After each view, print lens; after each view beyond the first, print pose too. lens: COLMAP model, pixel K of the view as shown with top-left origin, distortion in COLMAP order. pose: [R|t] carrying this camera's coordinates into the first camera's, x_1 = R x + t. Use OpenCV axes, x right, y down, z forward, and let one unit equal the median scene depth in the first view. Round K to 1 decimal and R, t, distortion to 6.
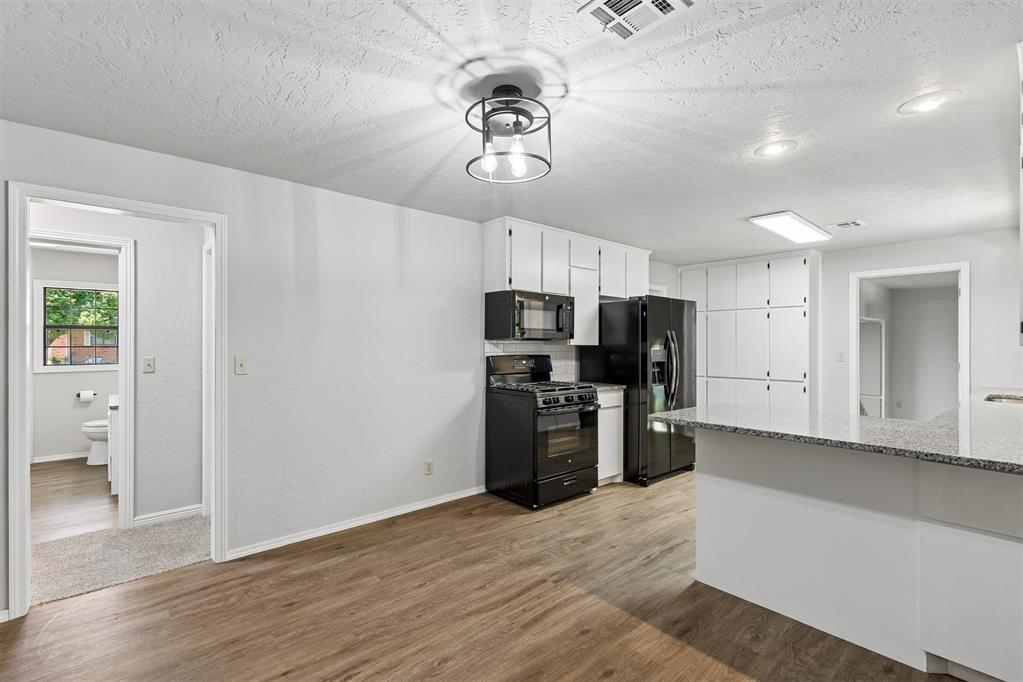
lens RADIAL K [[457.2, 0, 512.8], [0, 457.2, 343.9], [0, 0, 1]] dist [-0.001263, 0.000082]
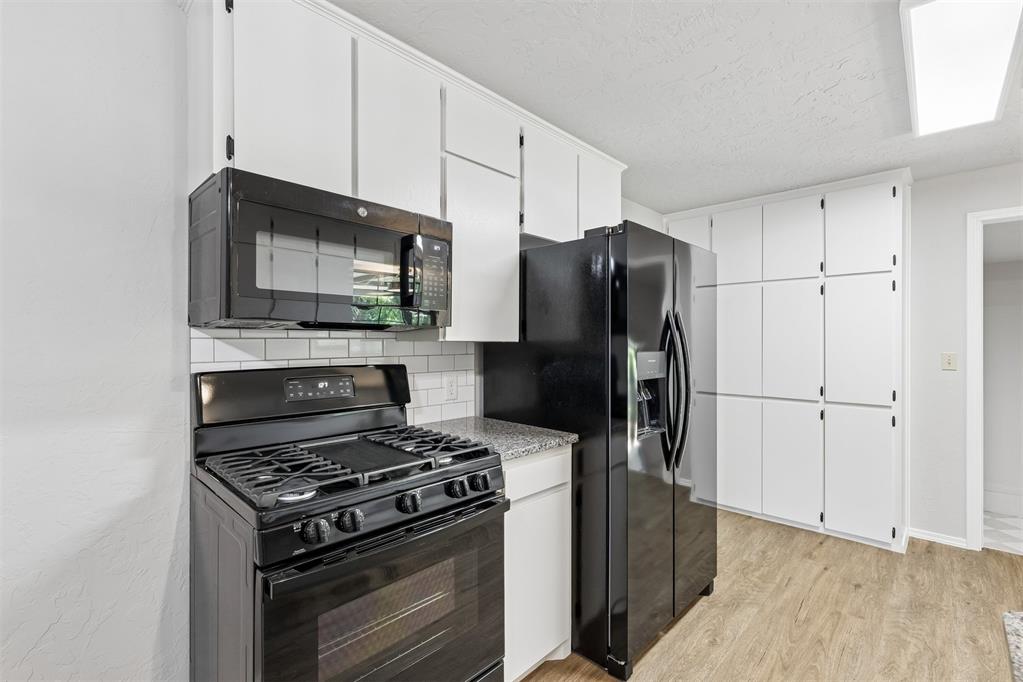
lens RADIAL K [[457.2, 0, 512.8], [0, 457.2, 343.9], [0, 0, 1]] dist [-0.001263, 0.000082]
pose [[0.995854, -0.001913, 0.090949, 0.144316], [0.001329, 0.999978, 0.006475, 0.001859], [-0.090959, -0.006327, 0.995835, 0.562518]]
